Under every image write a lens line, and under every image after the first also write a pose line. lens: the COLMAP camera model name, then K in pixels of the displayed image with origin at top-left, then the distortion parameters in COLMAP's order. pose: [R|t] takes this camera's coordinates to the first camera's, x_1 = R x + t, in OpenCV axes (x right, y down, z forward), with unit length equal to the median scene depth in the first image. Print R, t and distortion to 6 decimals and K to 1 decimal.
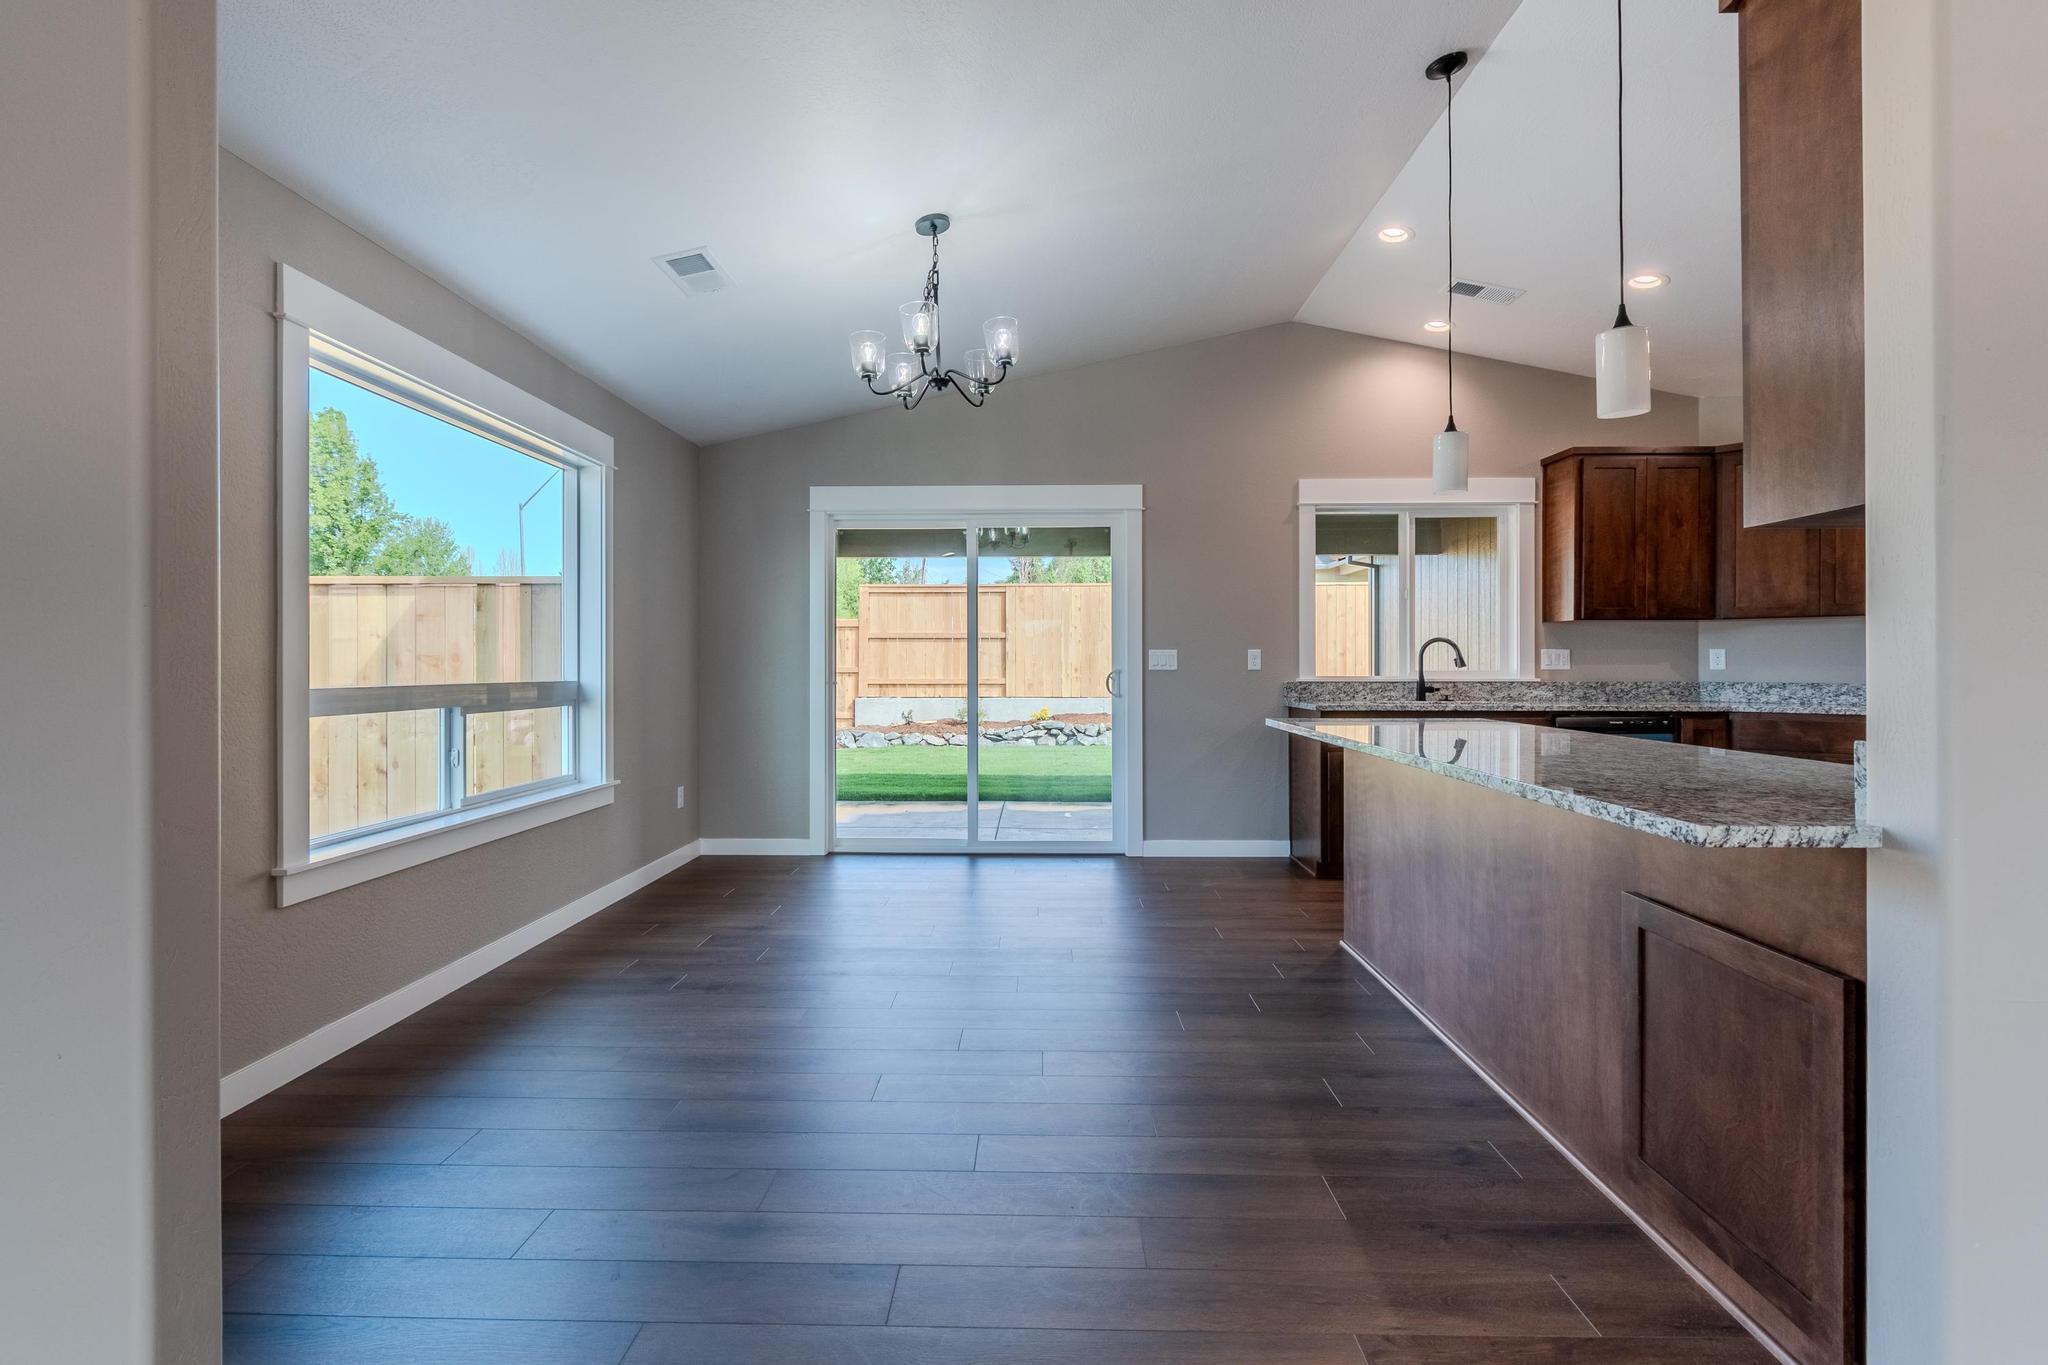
lens RADIAL K [[1003.6, 0, 1045.3], [0, 1003.6, 663.1], [0, 0, 1]] dist [-0.002986, -0.000402]
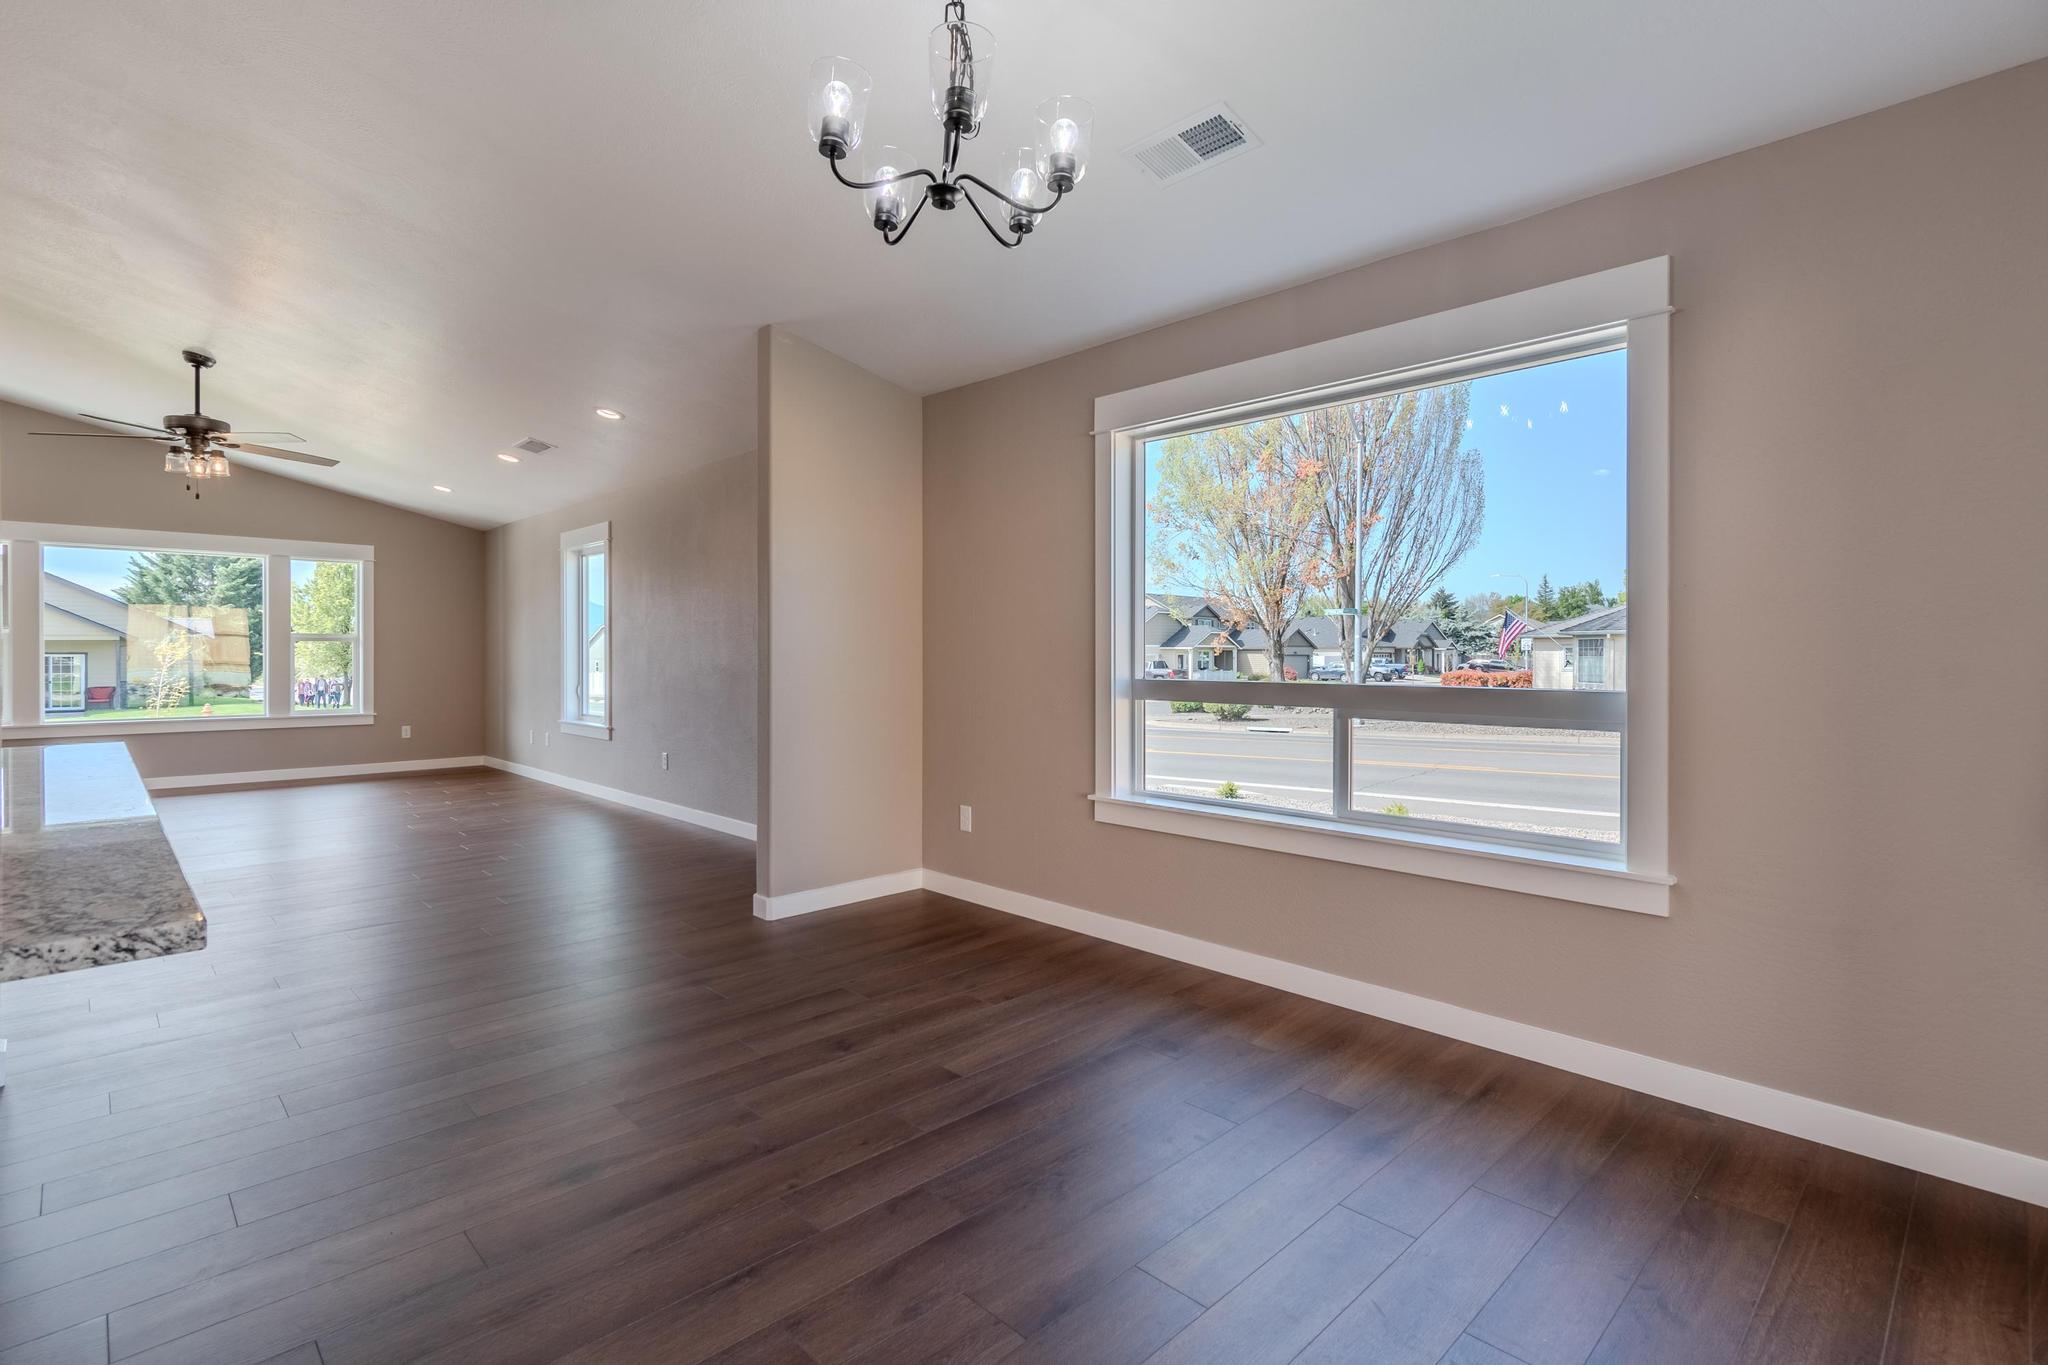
lens RADIAL K [[973.3, 0, 977.2], [0, 973.3, 663.2], [0, 0, 1]] dist [0.001620, 0.000467]
pose [[-0.720132, 0.004010, -0.693825, 0.191978], [0.001332, 0.999989, 0.004396, -0.002100], [0.693836, 0.002242, -0.720130, 0.944124]]
